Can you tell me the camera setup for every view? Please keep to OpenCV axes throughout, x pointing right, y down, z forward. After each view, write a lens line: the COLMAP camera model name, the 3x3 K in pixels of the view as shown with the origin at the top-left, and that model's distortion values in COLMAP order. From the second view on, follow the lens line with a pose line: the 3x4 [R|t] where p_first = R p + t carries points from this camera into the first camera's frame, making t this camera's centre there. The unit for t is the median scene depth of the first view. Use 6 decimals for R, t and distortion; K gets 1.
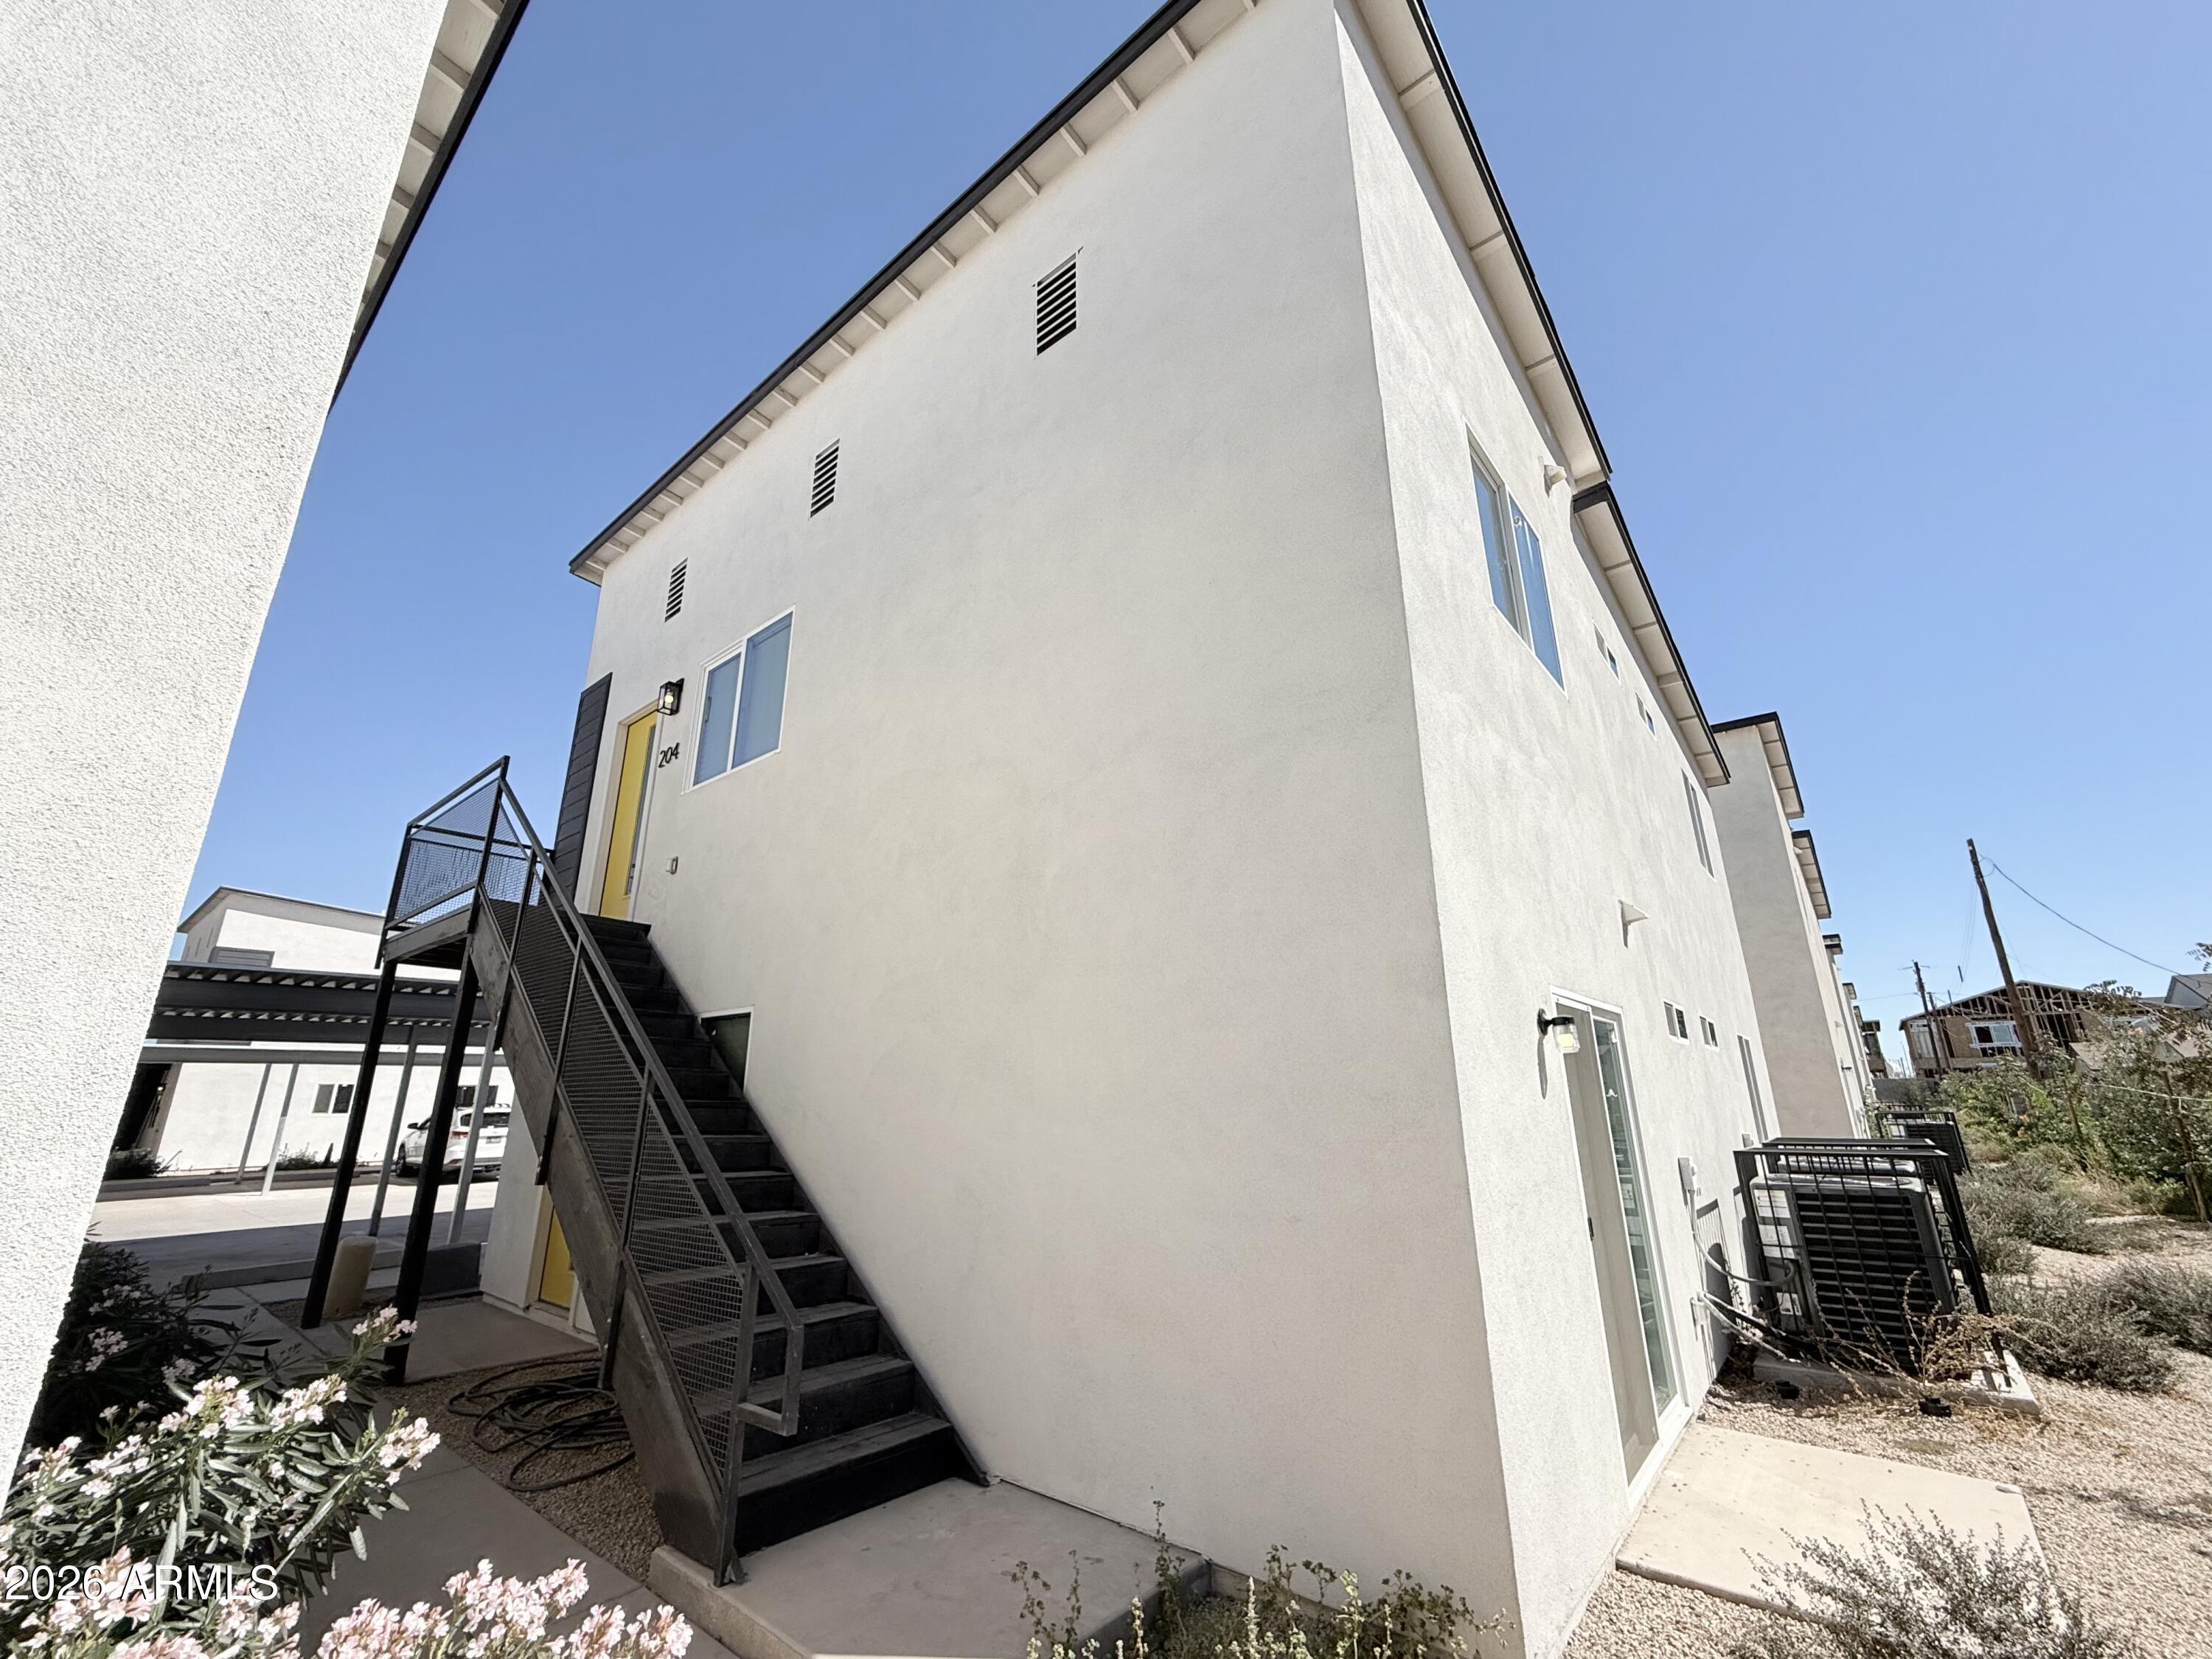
lens RADIAL K [[890.7, 0, 1100.7], [0, 890.7, 832.0], [0, 0, 1]] dist [0.000462, 0.000159]
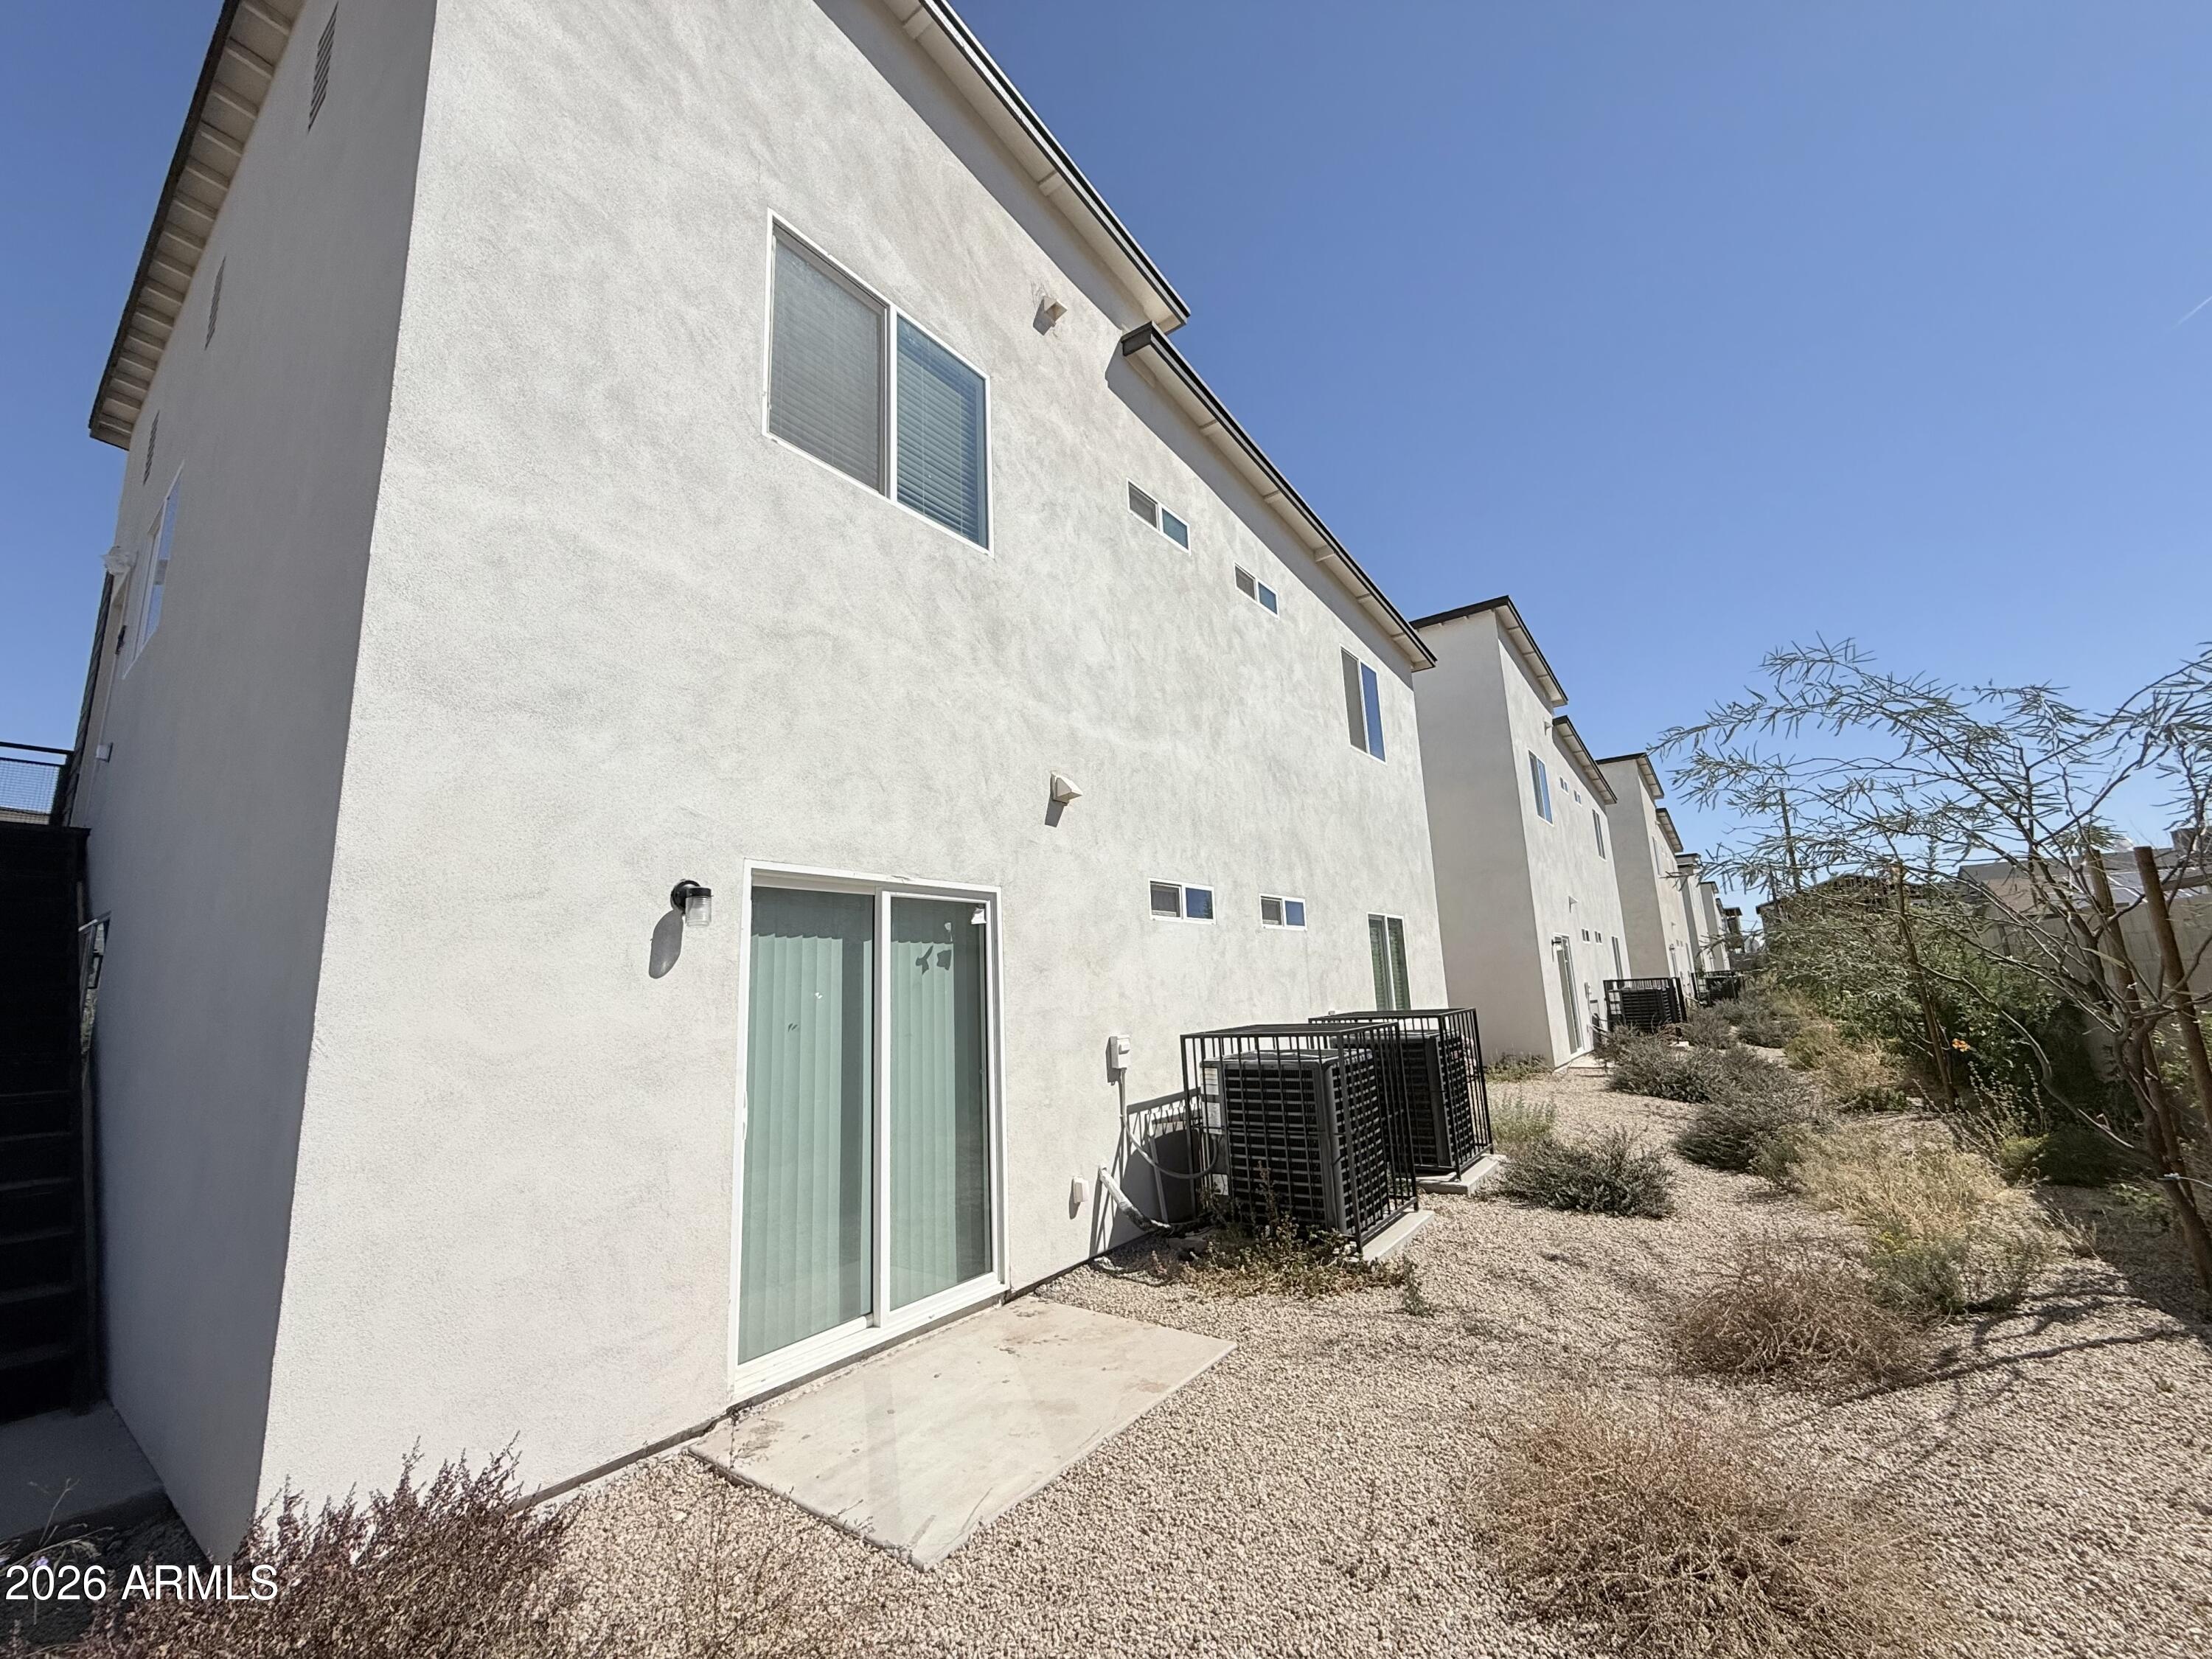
lens RADIAL K [[890.7, 0, 1106.8], [0, 890.7, 826.1], [0, 0, 1]] dist [0.000462, 0.000159]
pose [[0.996698, -0.028624, 0.075990, -0.941200], [0.021051, 0.994900, 0.098649, -0.392227], [-0.078426, -0.096724, 0.992217, -1.448178]]
